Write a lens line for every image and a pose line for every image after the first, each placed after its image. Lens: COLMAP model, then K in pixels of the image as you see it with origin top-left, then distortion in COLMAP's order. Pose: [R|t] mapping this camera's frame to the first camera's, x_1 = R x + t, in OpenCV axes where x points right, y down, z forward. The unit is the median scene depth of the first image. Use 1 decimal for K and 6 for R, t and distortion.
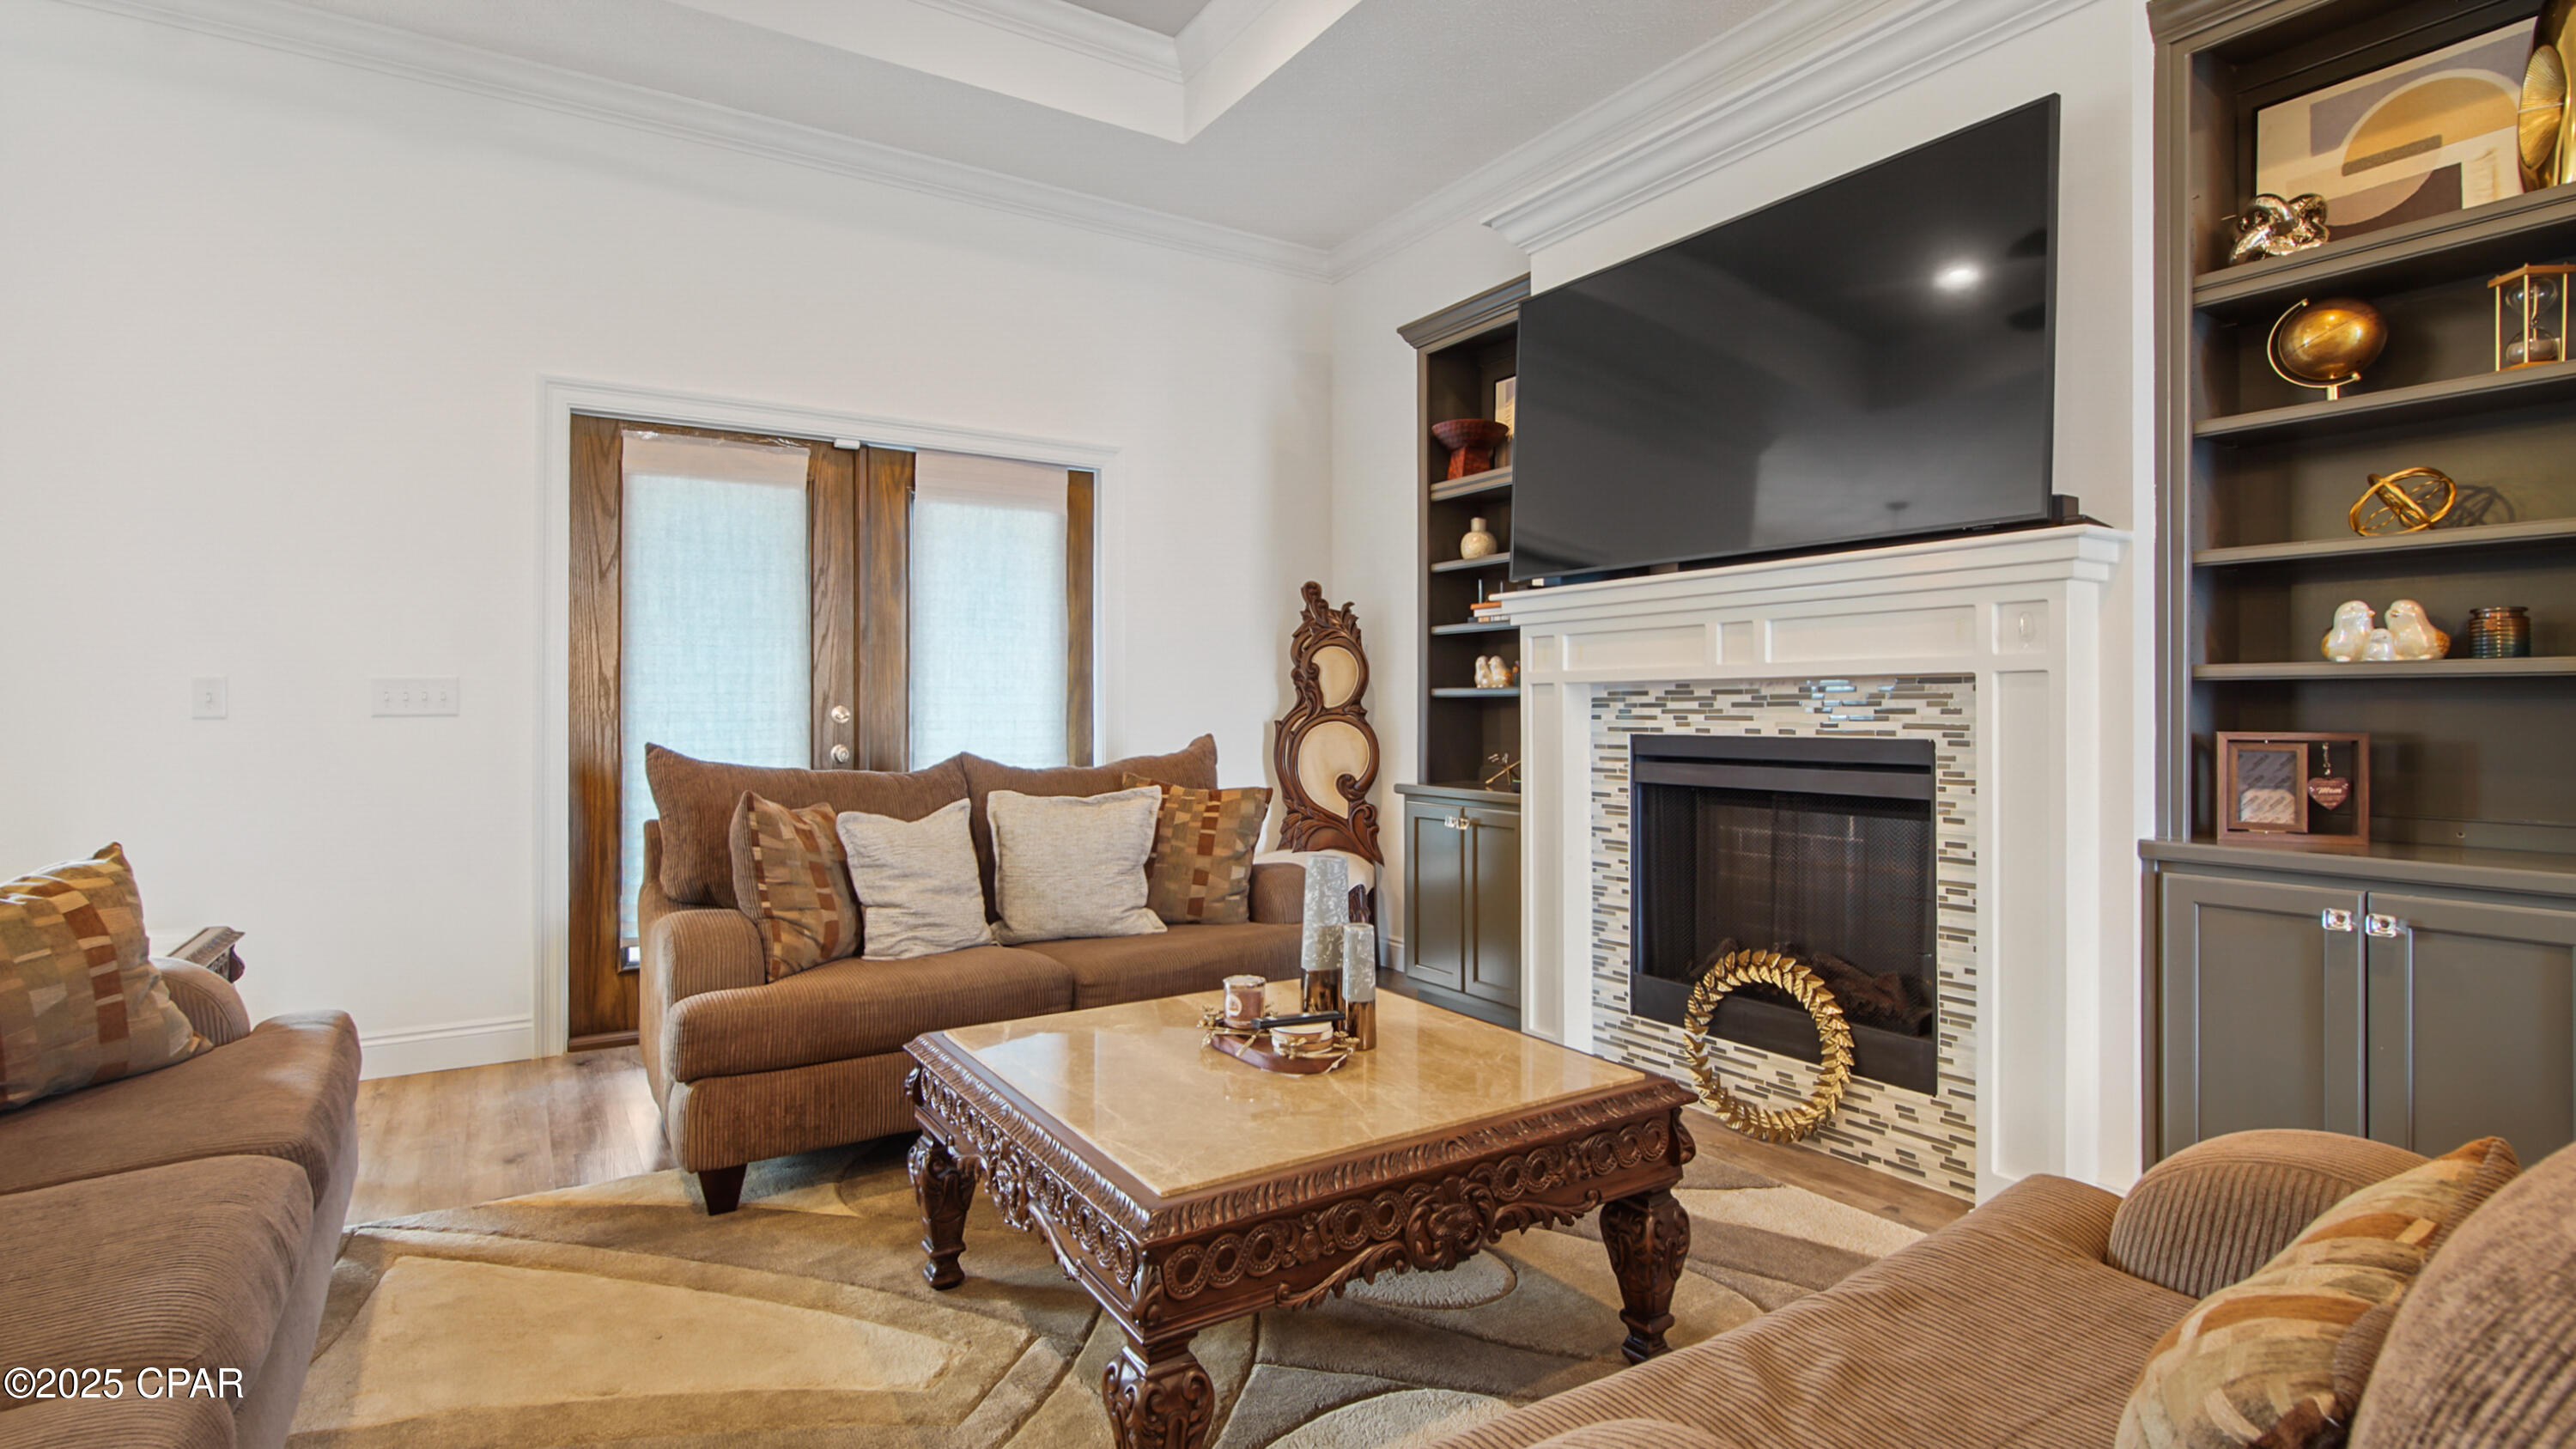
lens RADIAL K [[1203.9, 0, 1269.1], [0, 1203.9, 710.9], [0, 0, 1]] dist [-0.000990, -0.000421]
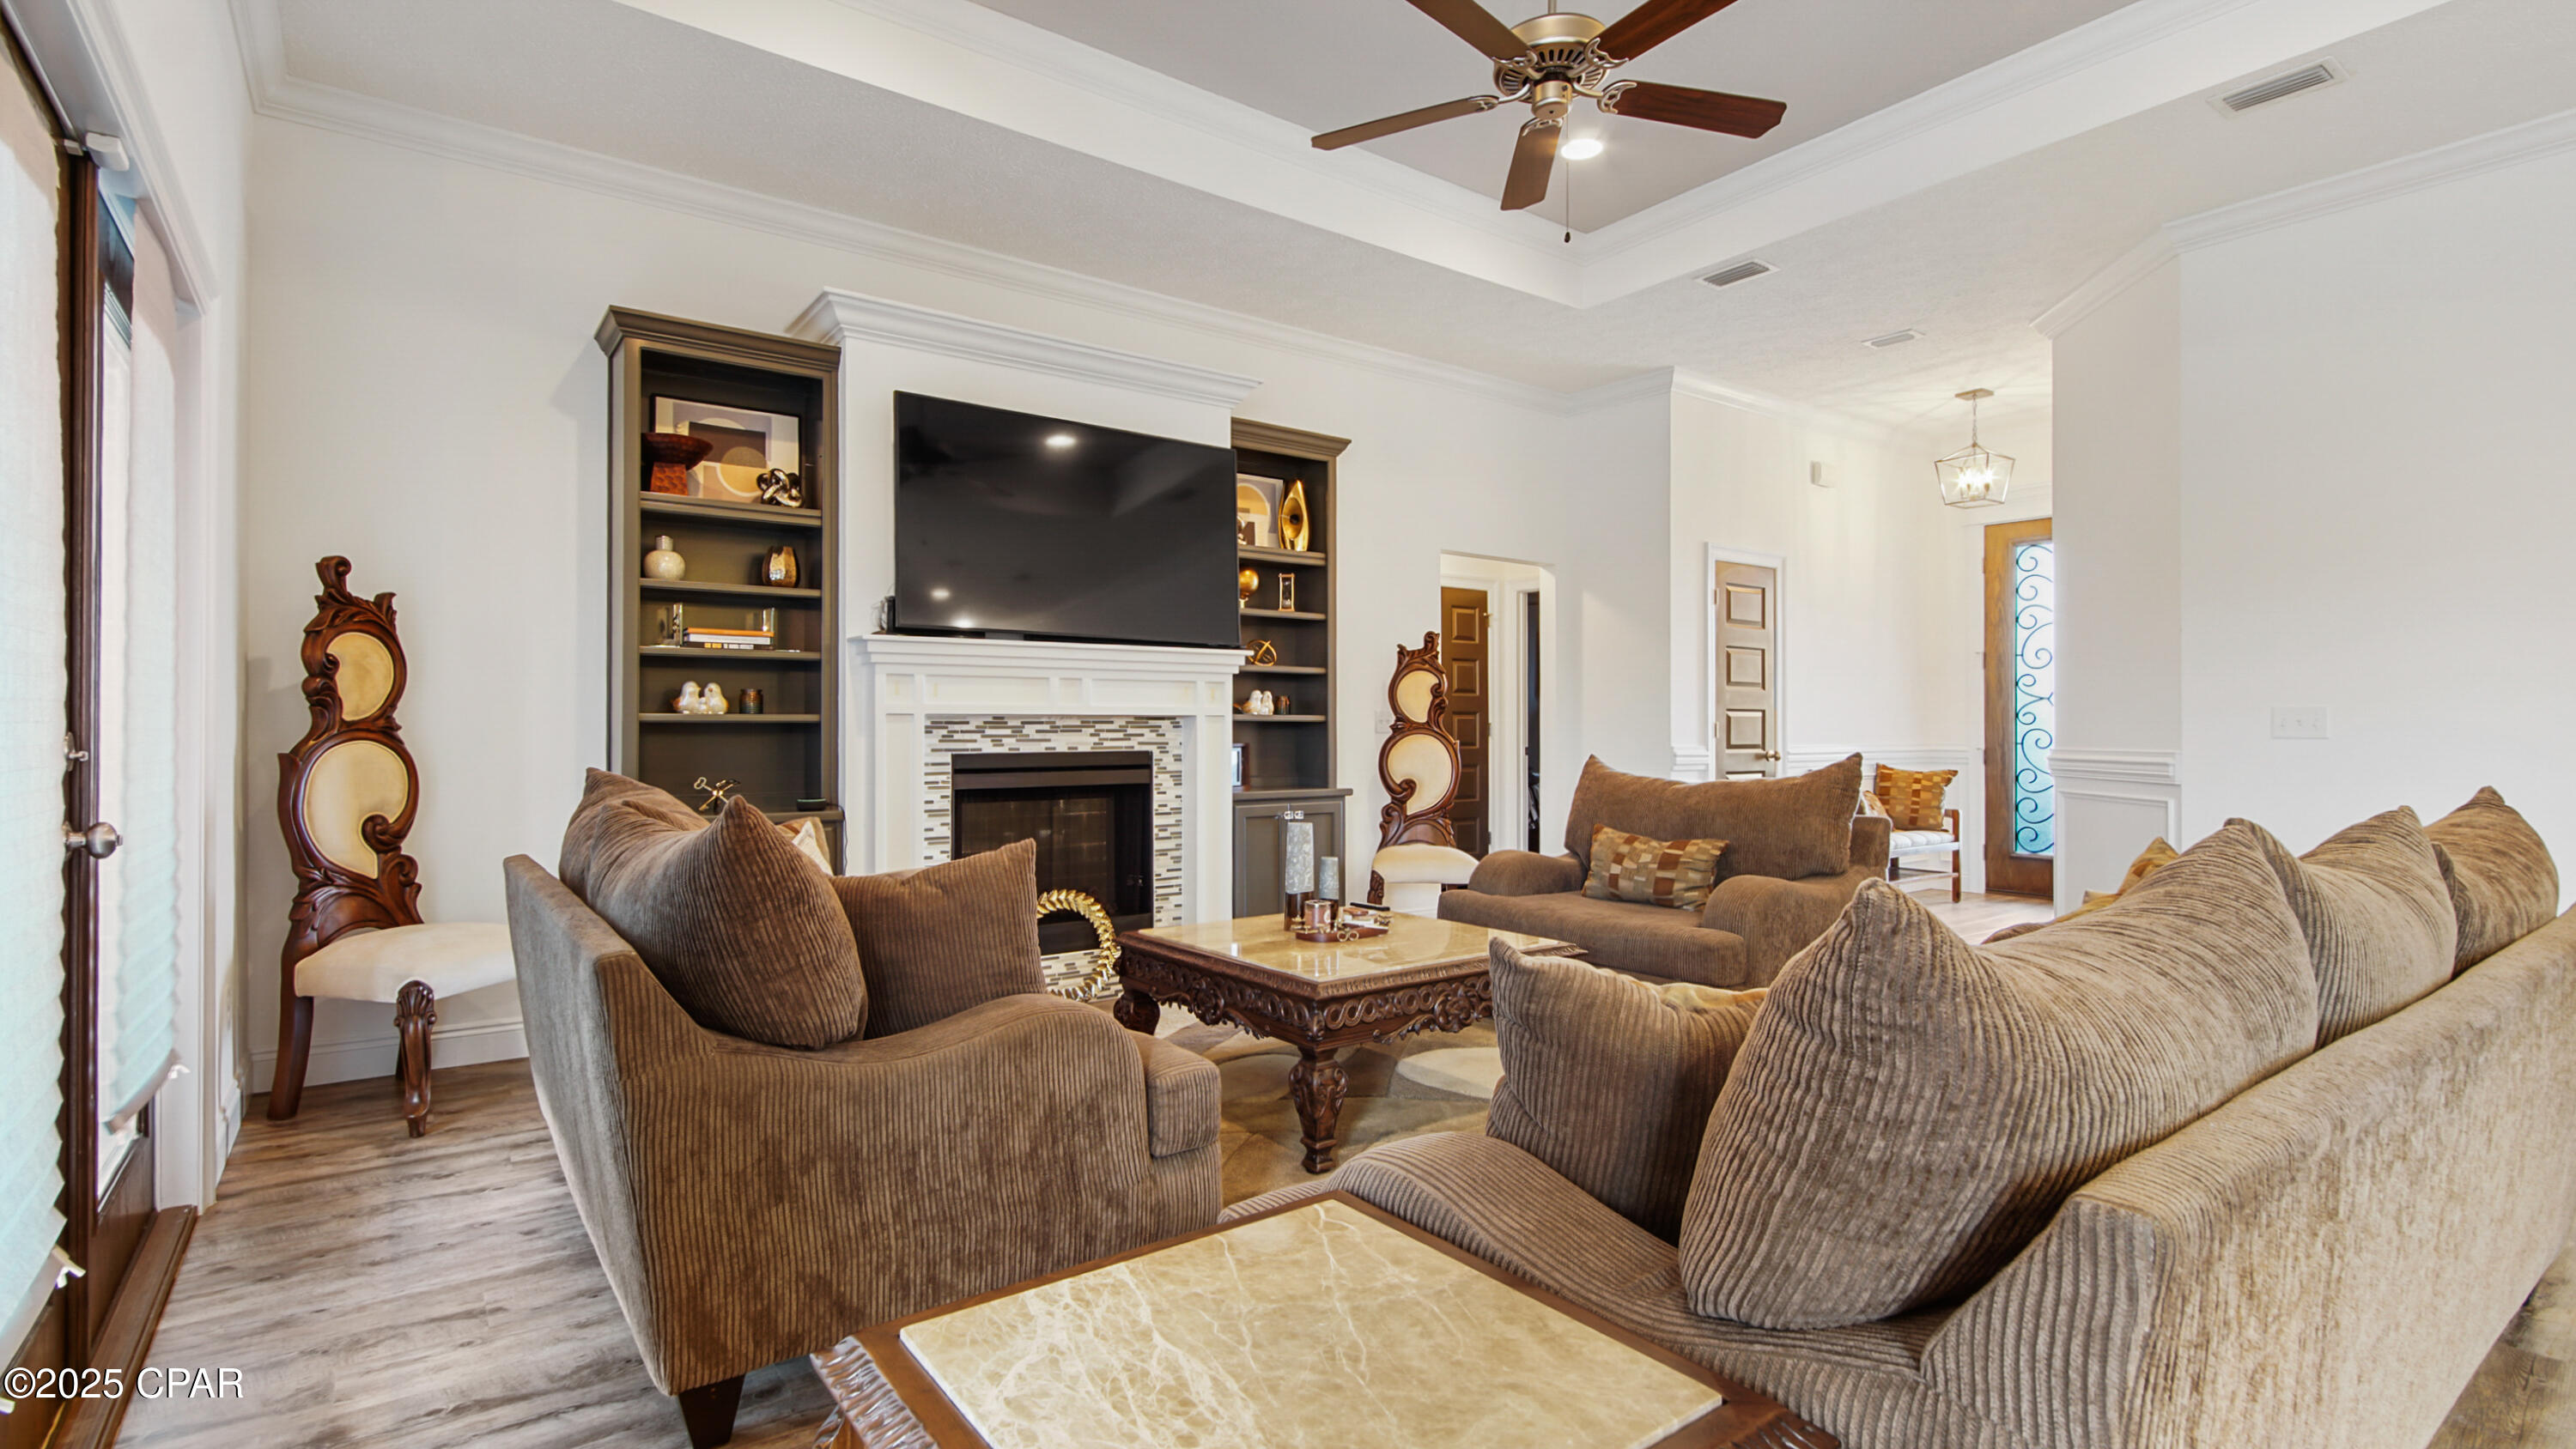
lens RADIAL K [[1203.5, 0, 1269.1], [0, 1203.5, 710.9], [0, 0, 1]] dist [-0.000990, -0.000421]
pose [[-0.063143, 0.014592, 0.997898, -1.148741], [0.002353, 0.999893, -0.014472, -0.008455], [-0.998002, 0.001434, -0.063171, 0.818218]]
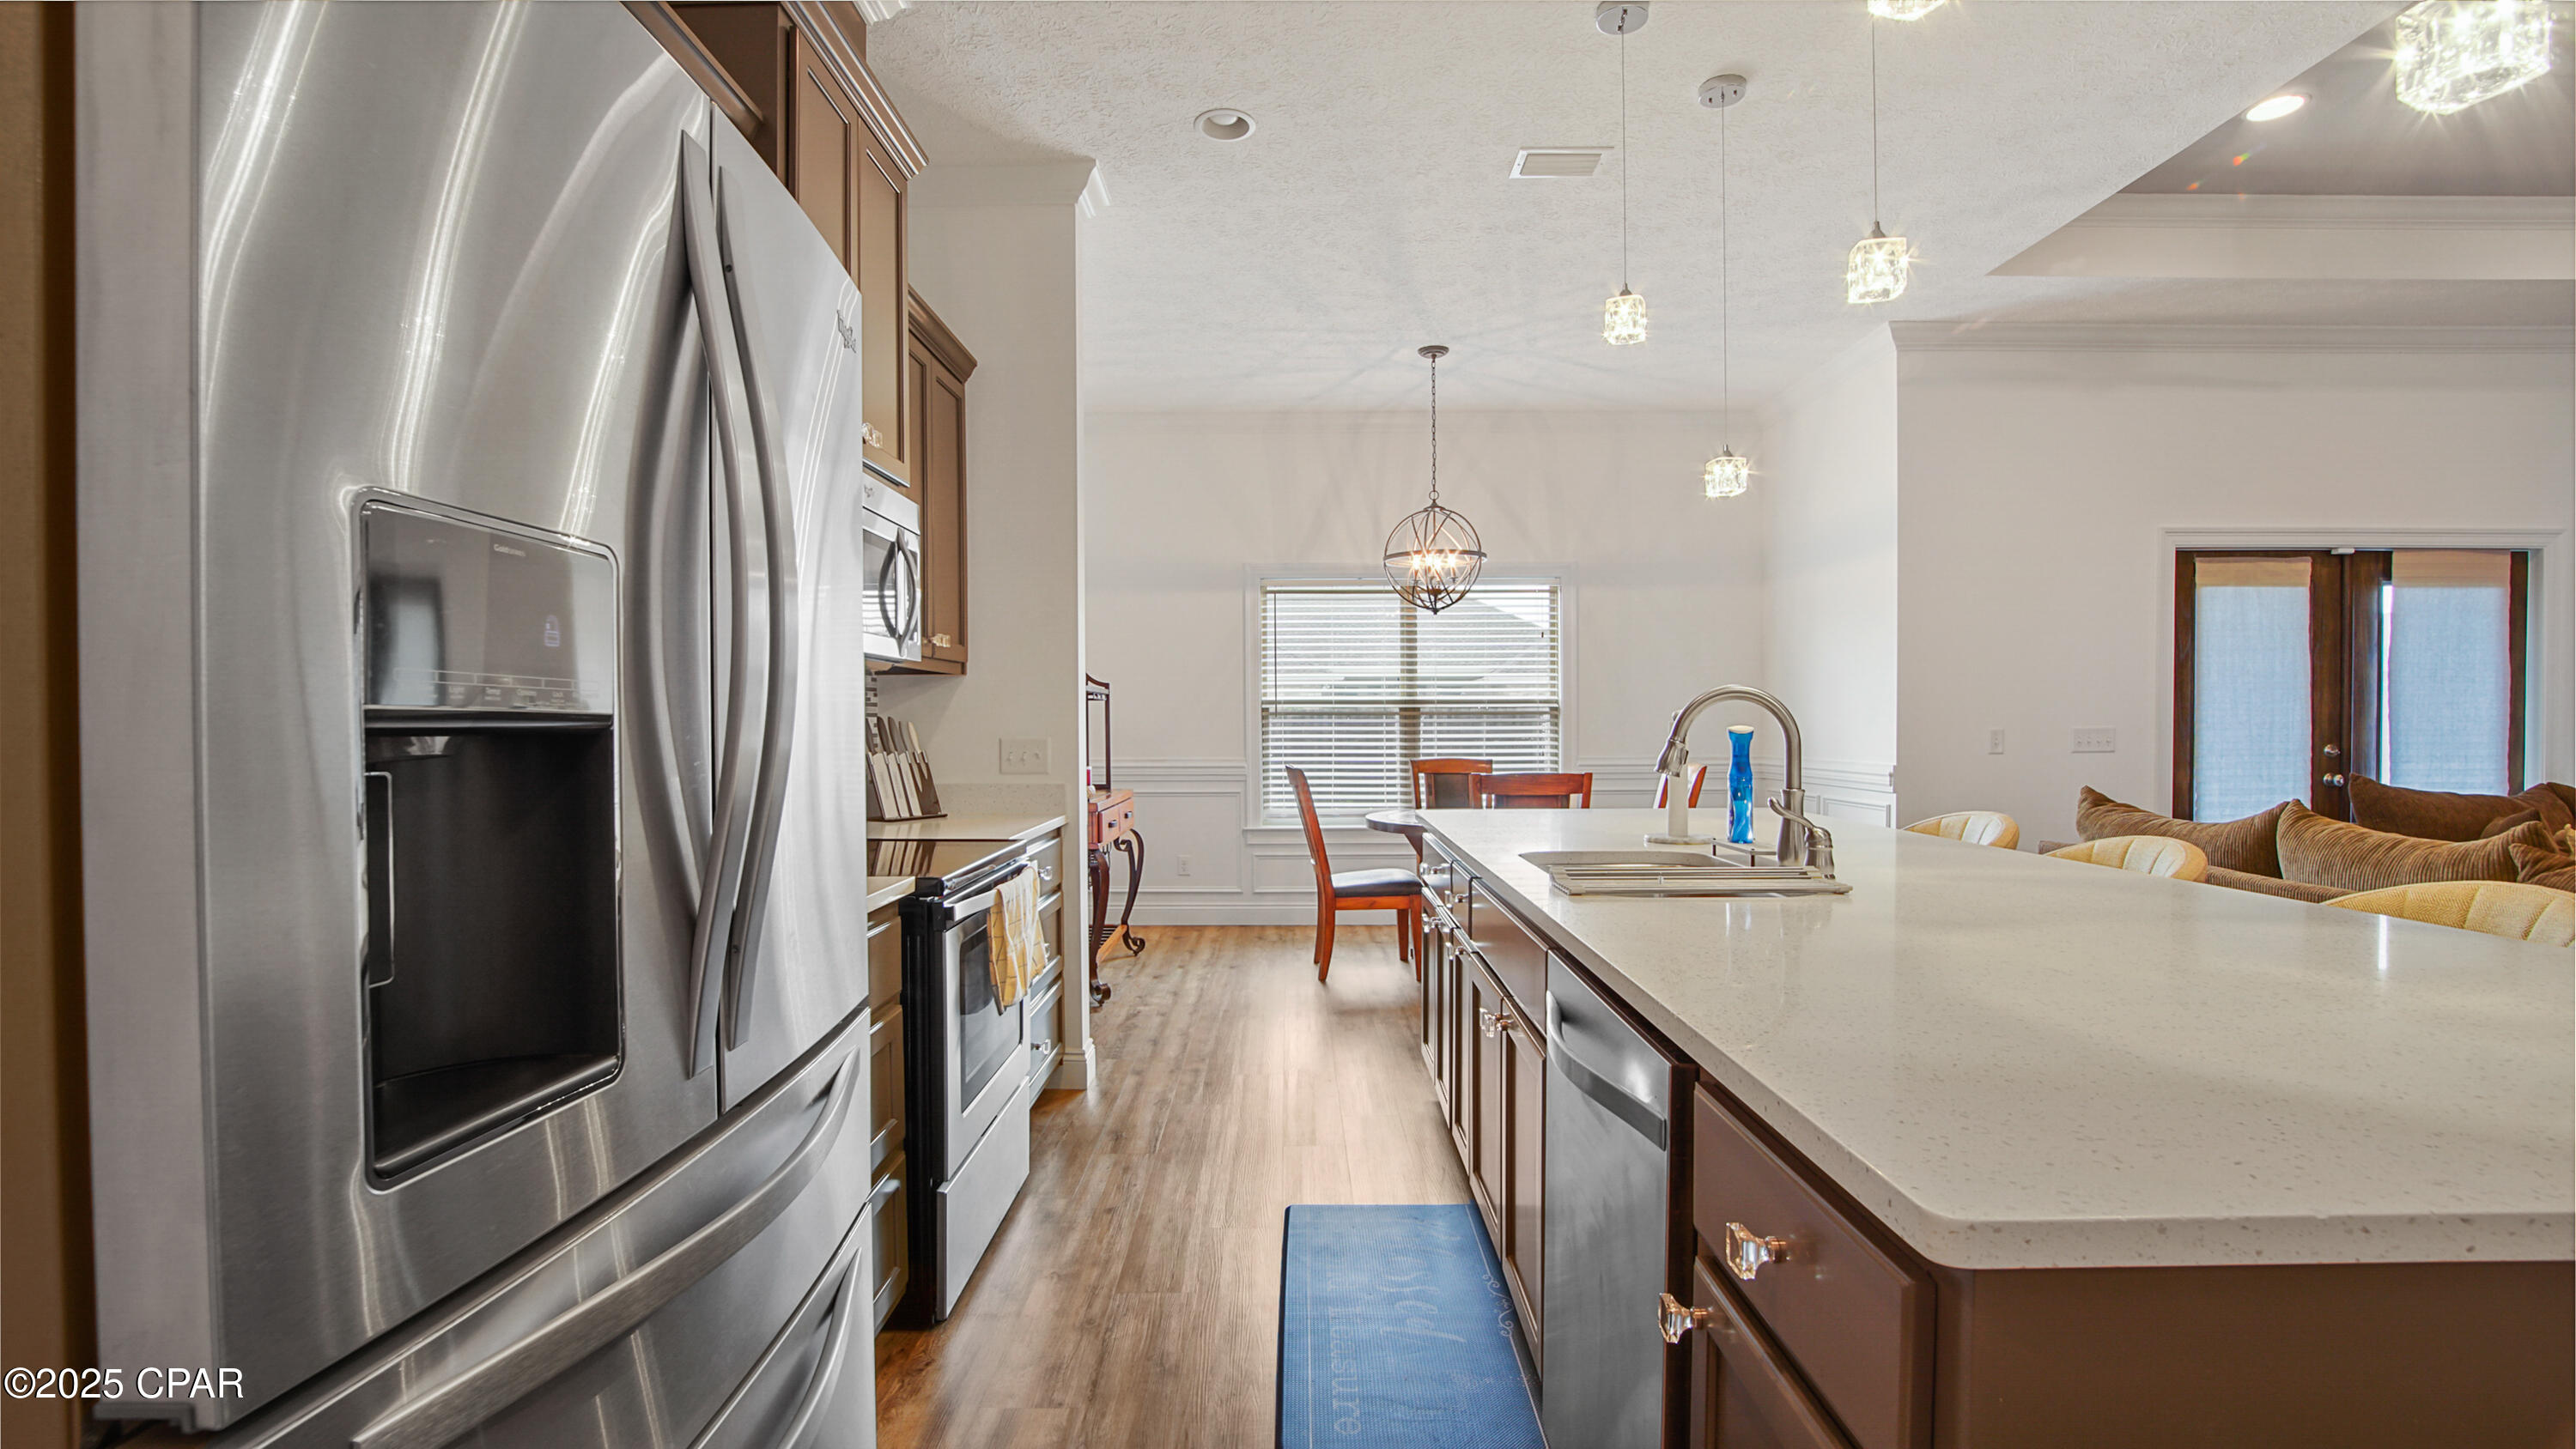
lens RADIAL K [[1140.9, 0, 1280.9], [0, 1140.9, 749.0], [0, 0, 1]] dist [-0.041987, 0.009124]
pose [[0.838914, 0.011291, -0.544146, -0.937077], [0.000710, 0.999761, 0.021838, -0.037330], [0.544263, -0.018707, 0.838706, -0.968652]]
